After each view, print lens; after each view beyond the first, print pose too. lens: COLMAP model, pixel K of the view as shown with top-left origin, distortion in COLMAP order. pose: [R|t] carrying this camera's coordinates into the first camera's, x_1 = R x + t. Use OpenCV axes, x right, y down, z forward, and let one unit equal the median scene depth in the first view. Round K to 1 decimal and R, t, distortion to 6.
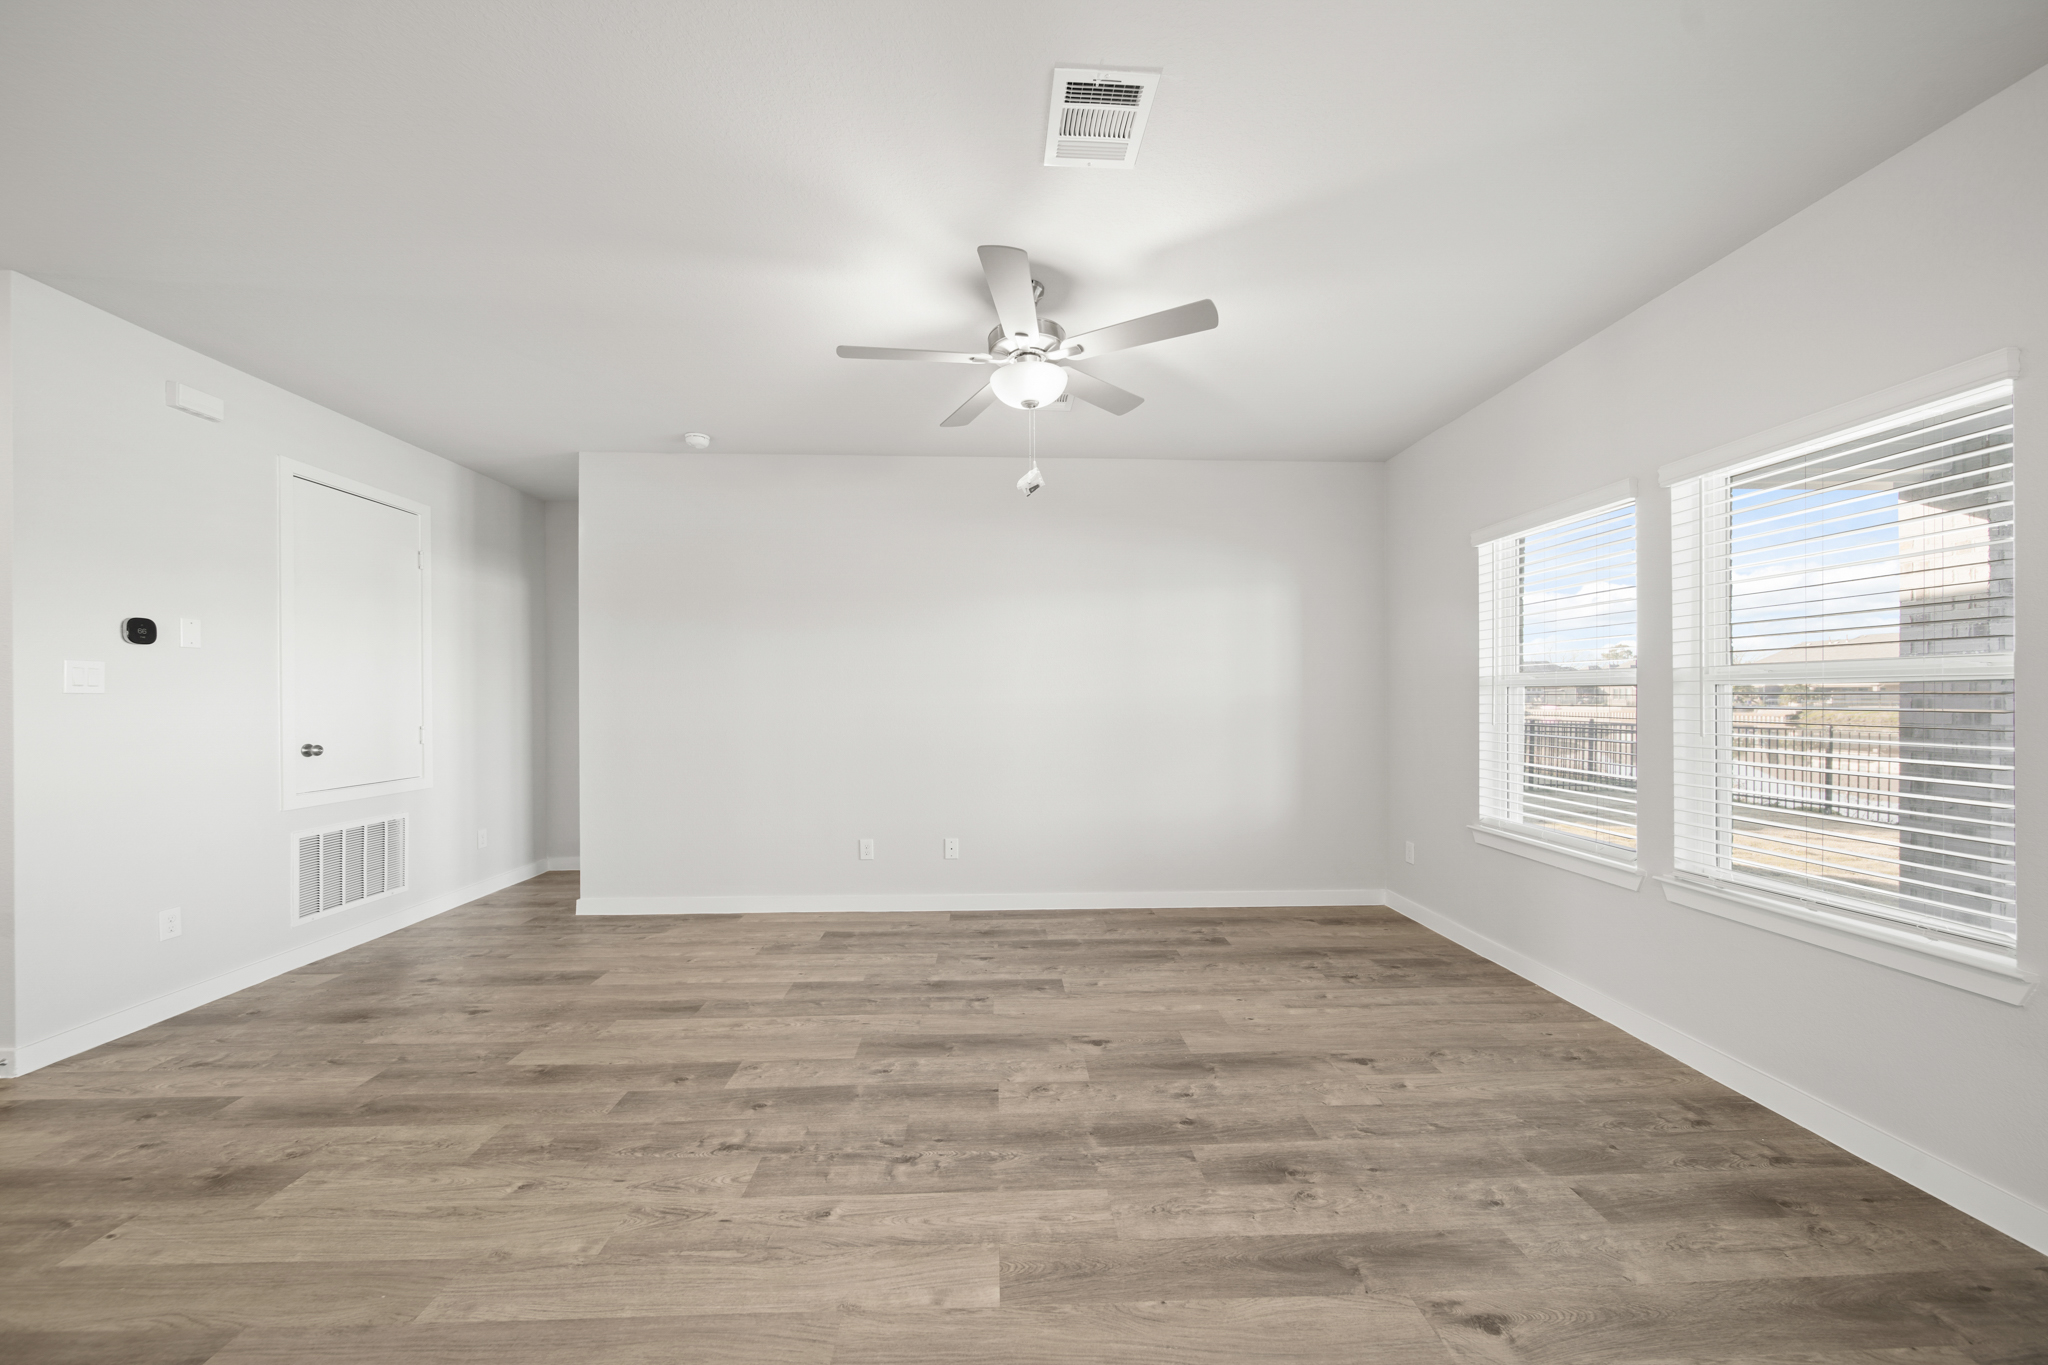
lens RADIAL K [[721.0, 0, 1020.6], [0, 721.0, 698.7], [0, 0, 1]] dist [-0.002672, -0.000127]
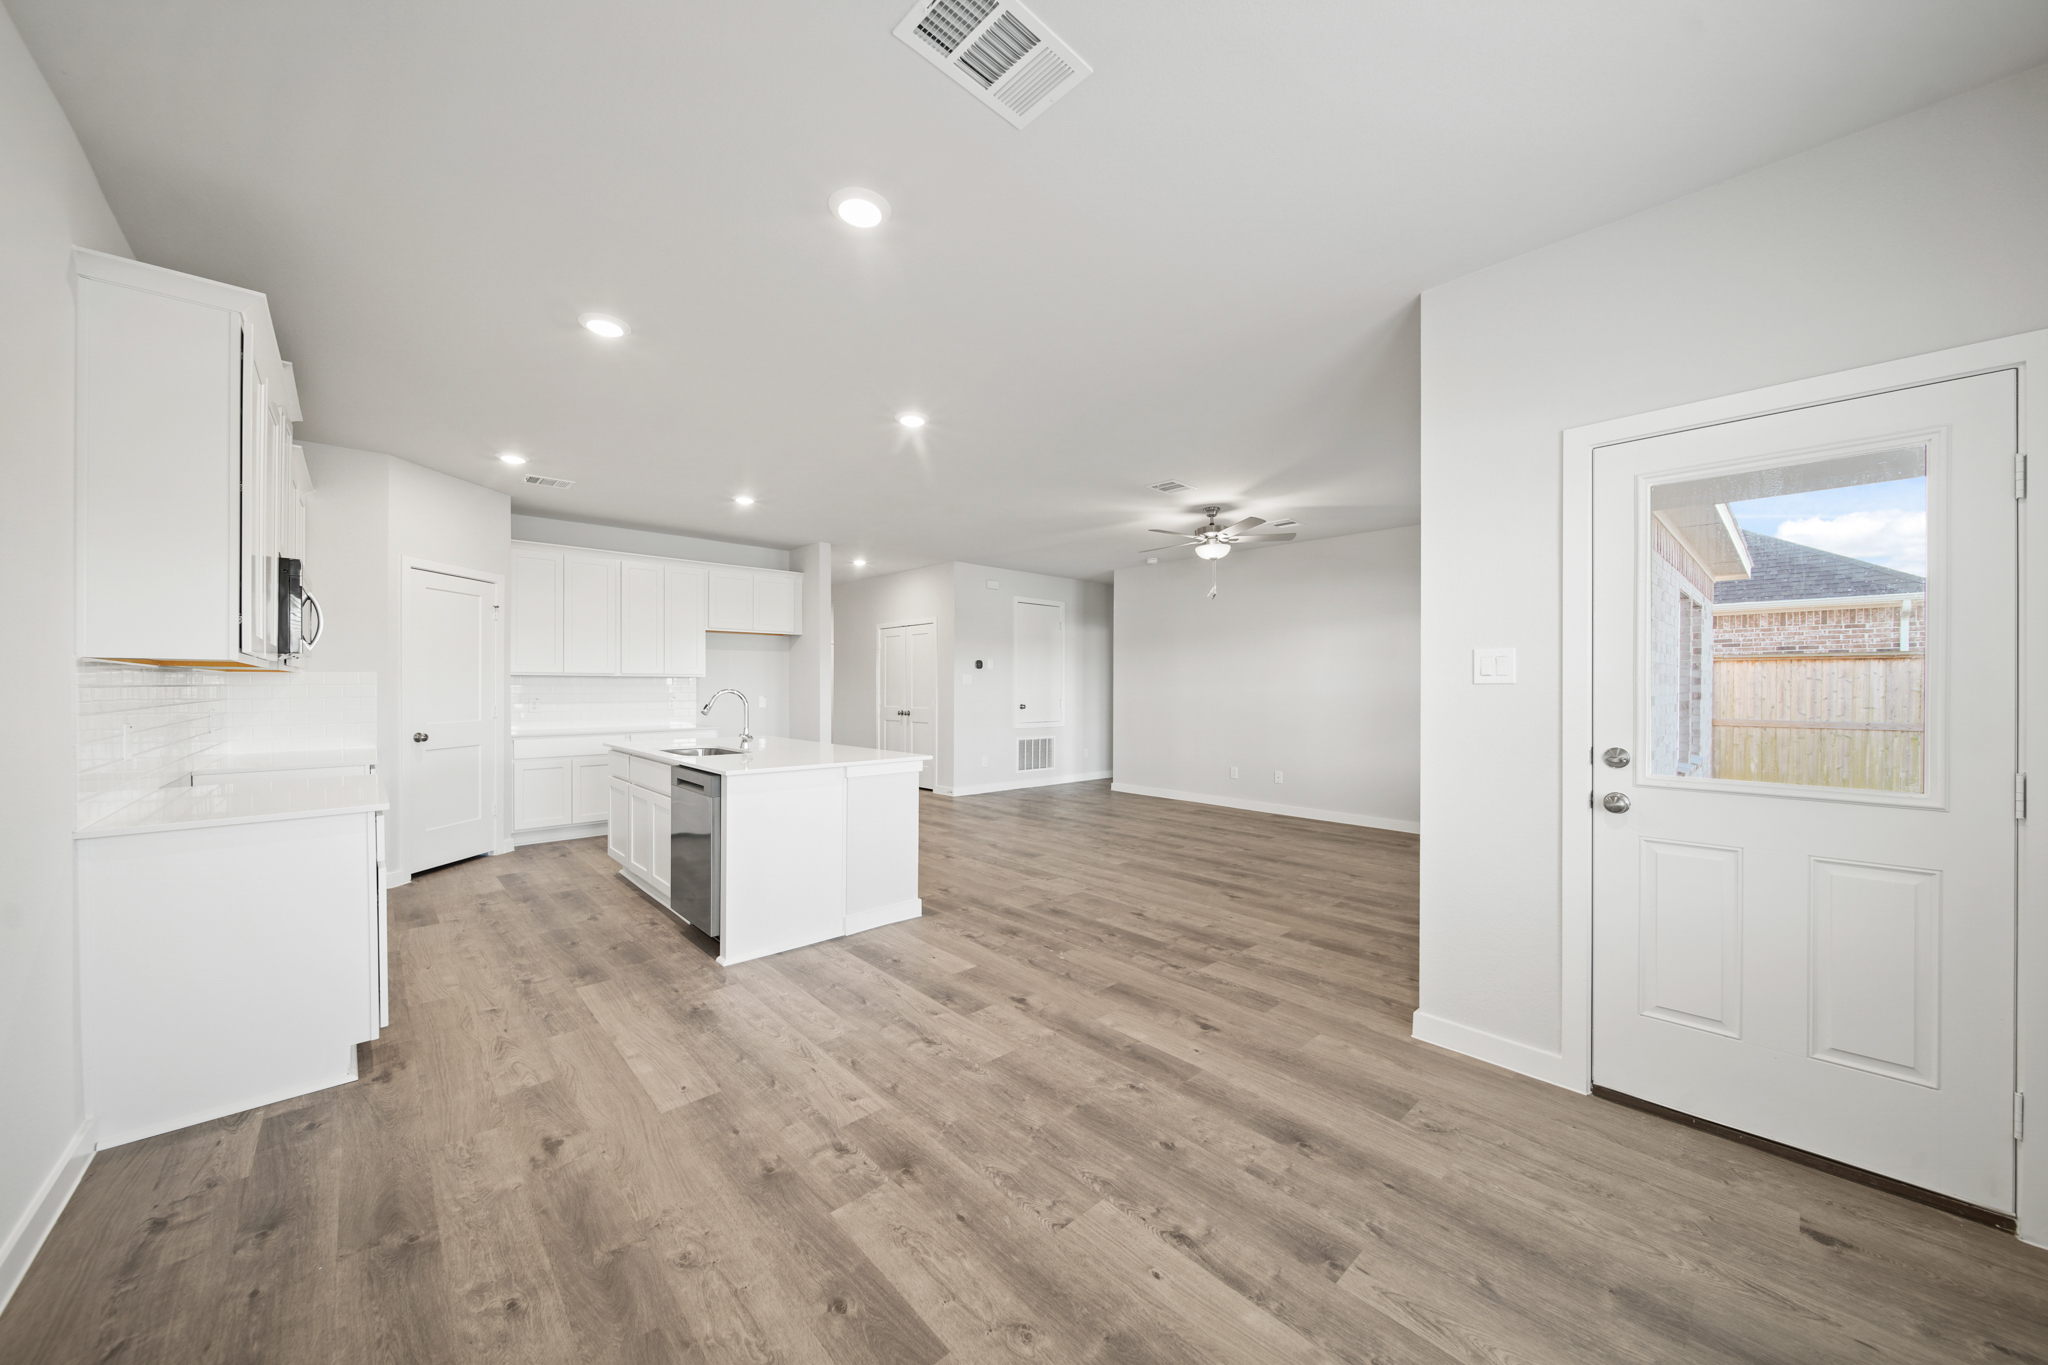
lens RADIAL K [[721.0, 0, 1022.5], [0, 721.0, 686.0], [0, 0, 1]] dist [-0.002672, -0.000127]
pose [[0.646354, 0.002449, -0.763034, 1.027871], [-0.005244, 0.999985, -0.001233, -0.000343], [0.763020, 0.004798, 0.646358, -0.701630]]
